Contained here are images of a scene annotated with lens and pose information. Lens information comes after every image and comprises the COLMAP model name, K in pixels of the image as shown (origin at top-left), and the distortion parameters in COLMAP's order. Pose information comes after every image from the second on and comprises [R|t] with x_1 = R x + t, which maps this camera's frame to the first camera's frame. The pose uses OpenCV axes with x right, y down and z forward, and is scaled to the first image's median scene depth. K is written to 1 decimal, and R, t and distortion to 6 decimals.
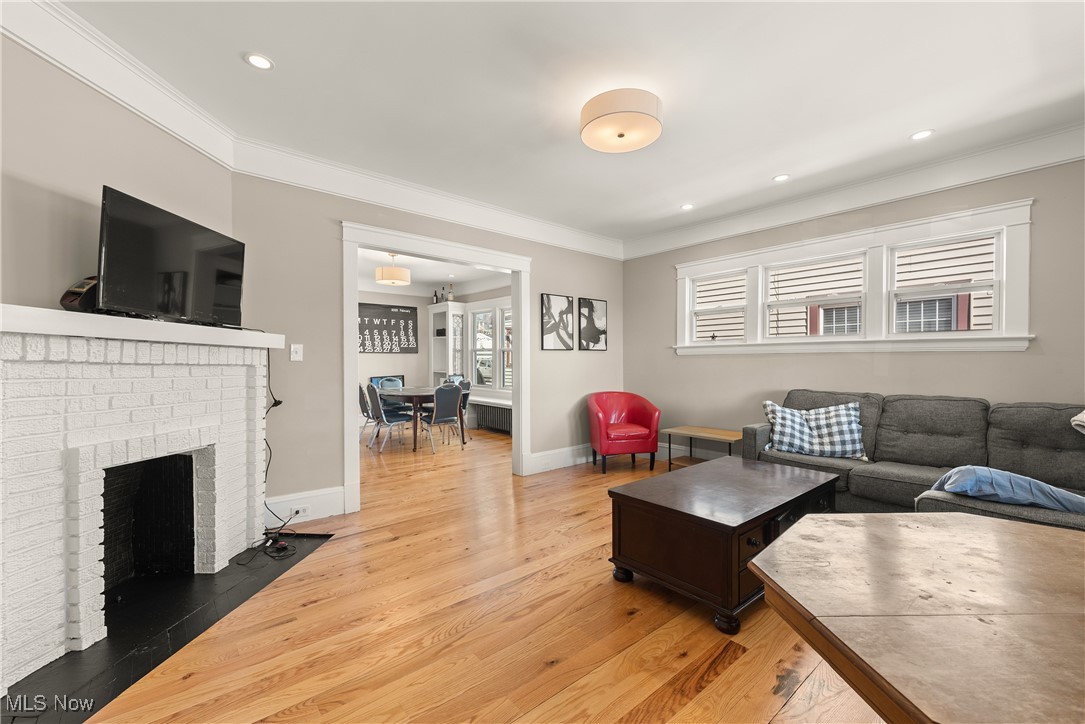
lens RADIAL K [[454.5, 0, 542.8], [0, 454.5, 362.9], [0, 0, 1]] dist [0.000519, 0.000328]
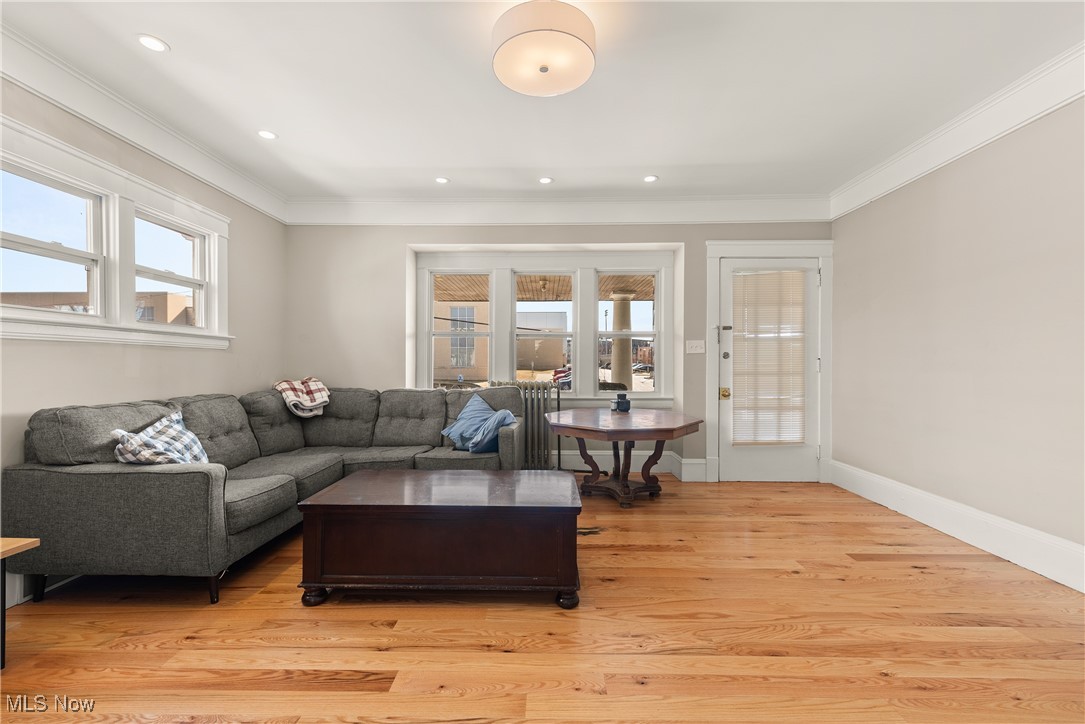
lens RADIAL K [[454.5, 0, 537.8], [0, 454.5, 365.1], [0, 0, 1]] dist [0.000519, 0.000328]
pose [[-0.748306, -0.003454, 0.663345, -0.404395], [0.003527, 0.999952, 0.009185, 0.006943], [-0.663345, 0.009213, -0.748257, 1.905906]]
